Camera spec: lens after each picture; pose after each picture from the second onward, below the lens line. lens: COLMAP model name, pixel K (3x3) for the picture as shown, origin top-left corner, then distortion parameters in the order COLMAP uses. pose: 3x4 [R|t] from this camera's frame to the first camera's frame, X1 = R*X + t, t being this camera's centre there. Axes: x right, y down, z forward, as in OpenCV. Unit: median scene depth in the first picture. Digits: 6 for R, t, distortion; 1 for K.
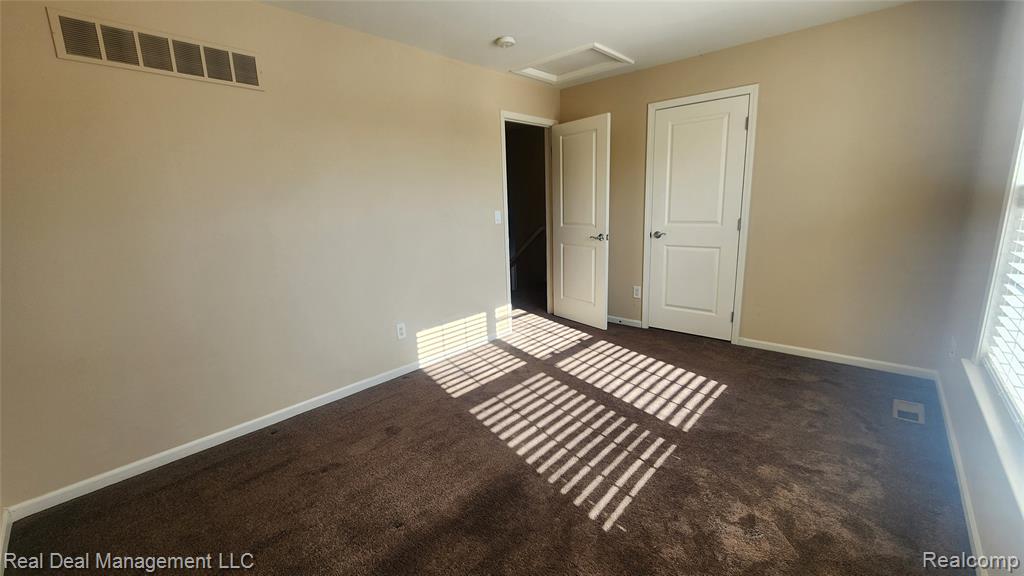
lens RADIAL K [[417.6, 0, 512.0], [0, 417.6, 288.0], [0, 0, 1]] dist [-0.001787, 0.000273]
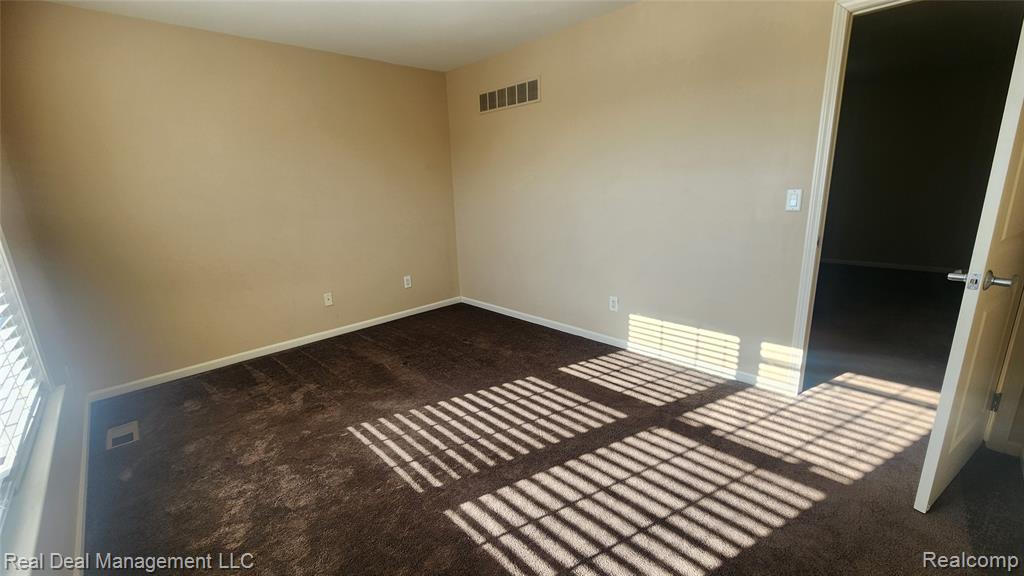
lens RADIAL K [[417.6, 0, 512.0], [0, 417.6, 288.0], [0, 0, 1]] dist [-0.001787, 0.000273]
pose [[-0.070966, 0.278867, -0.957704, 0.765419], [-0.161240, 0.944291, 0.286909, -0.199119], [0.984360, 0.174781, -0.022048, 0.810548]]
